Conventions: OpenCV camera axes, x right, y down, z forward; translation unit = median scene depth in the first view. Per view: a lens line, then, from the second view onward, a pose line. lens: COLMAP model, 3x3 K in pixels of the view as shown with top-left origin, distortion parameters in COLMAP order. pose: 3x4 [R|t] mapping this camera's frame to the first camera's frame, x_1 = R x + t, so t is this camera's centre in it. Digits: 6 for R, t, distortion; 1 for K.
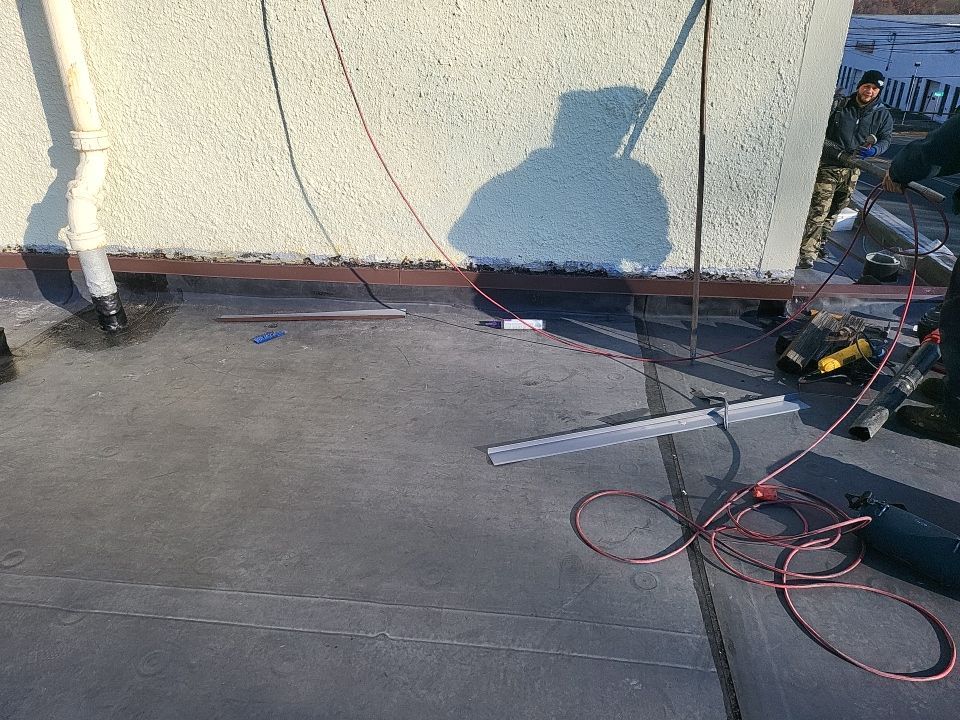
lens RADIAL K [[675.3, 0, 474.8], [0, 675.3, 368.2], [0, 0, 1]] dist [0.063535, -0.063345]
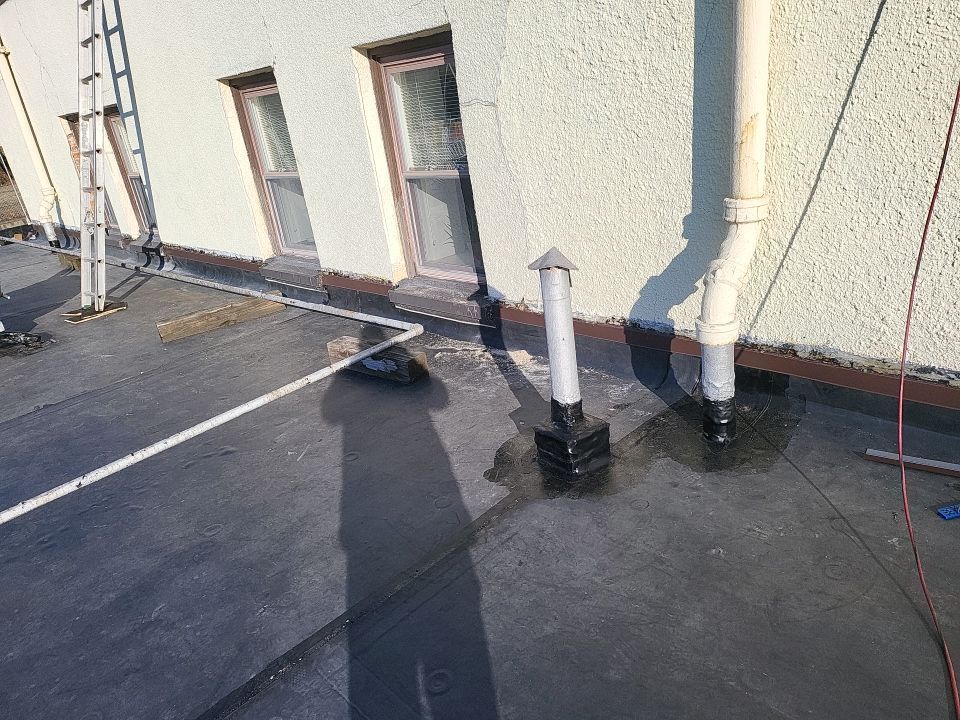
lens RADIAL K [[675.3, 0, 474.8], [0, 675.3, 368.2], [0, 0, 1]] dist [0.063535, -0.063345]
pose [[0.770656, 0.156125, -0.617831, -0.264036], [-0.179399, 0.983465, 0.024745, -0.105718], [0.611478, 0.091768, 0.785922, 0.187238]]
